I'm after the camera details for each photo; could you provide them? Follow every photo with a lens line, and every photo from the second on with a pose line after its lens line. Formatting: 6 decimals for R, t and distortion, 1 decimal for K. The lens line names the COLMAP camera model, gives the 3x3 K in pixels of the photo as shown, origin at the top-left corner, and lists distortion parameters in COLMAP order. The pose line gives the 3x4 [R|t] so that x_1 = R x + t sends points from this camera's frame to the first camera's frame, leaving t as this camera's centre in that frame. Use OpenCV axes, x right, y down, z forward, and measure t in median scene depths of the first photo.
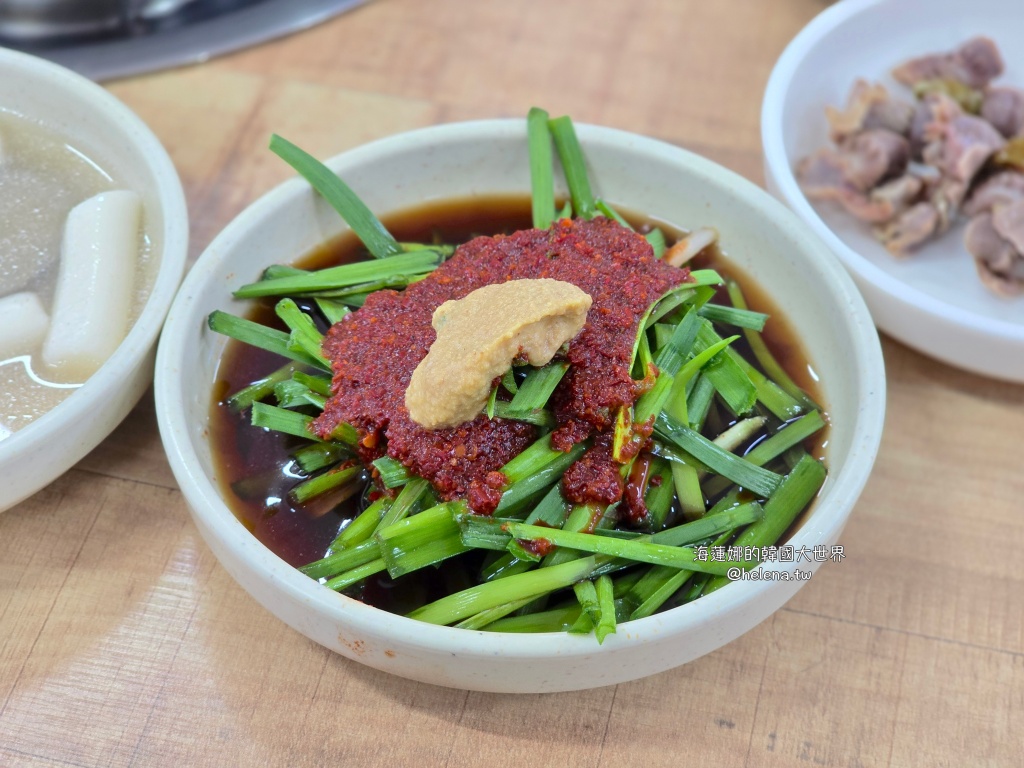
lens RADIAL K [[2107.5, 0, 512.0], [0, 2107.5, 384.0], [0, 0, 1]] dist [-0.265329, 2.283610]
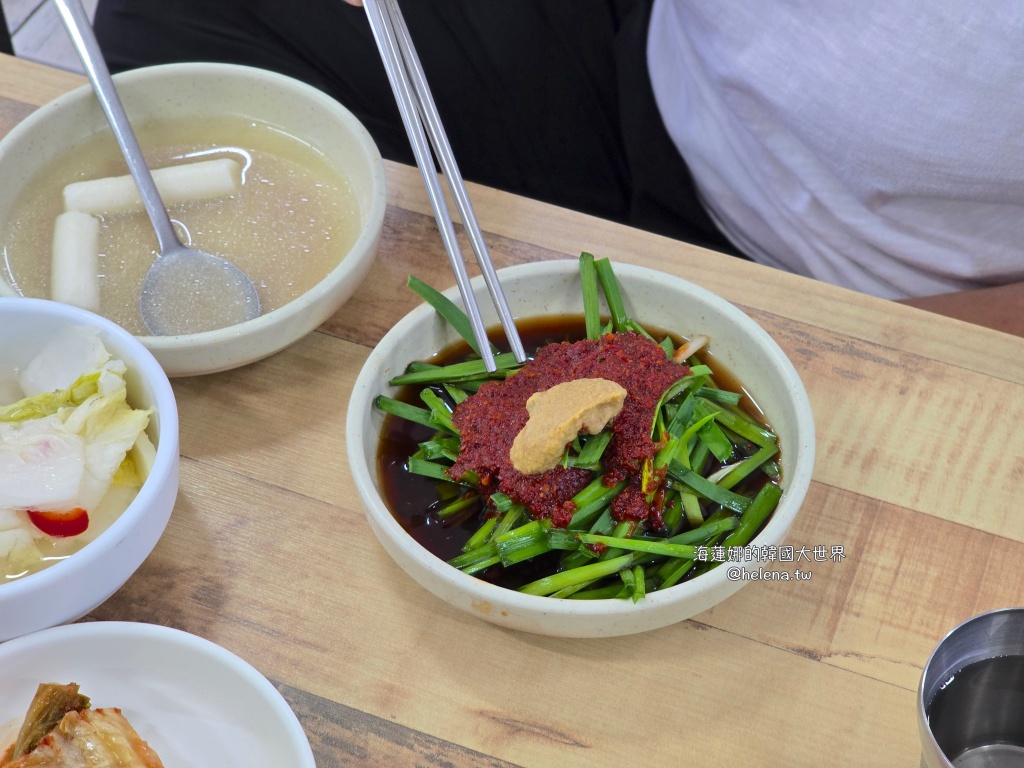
lens RADIAL K [[2073.0, 0, 512.0], [0, 2073.0, 384.0], [0, 0, 1]] dist [0.018287, -0.140883]
pose [[0.999635, -0.019895, -0.018256, -0.019905], [0.019887, 0.999802, -0.000639, -0.046062], [0.018266, 0.000276, 0.999833, -0.565209]]
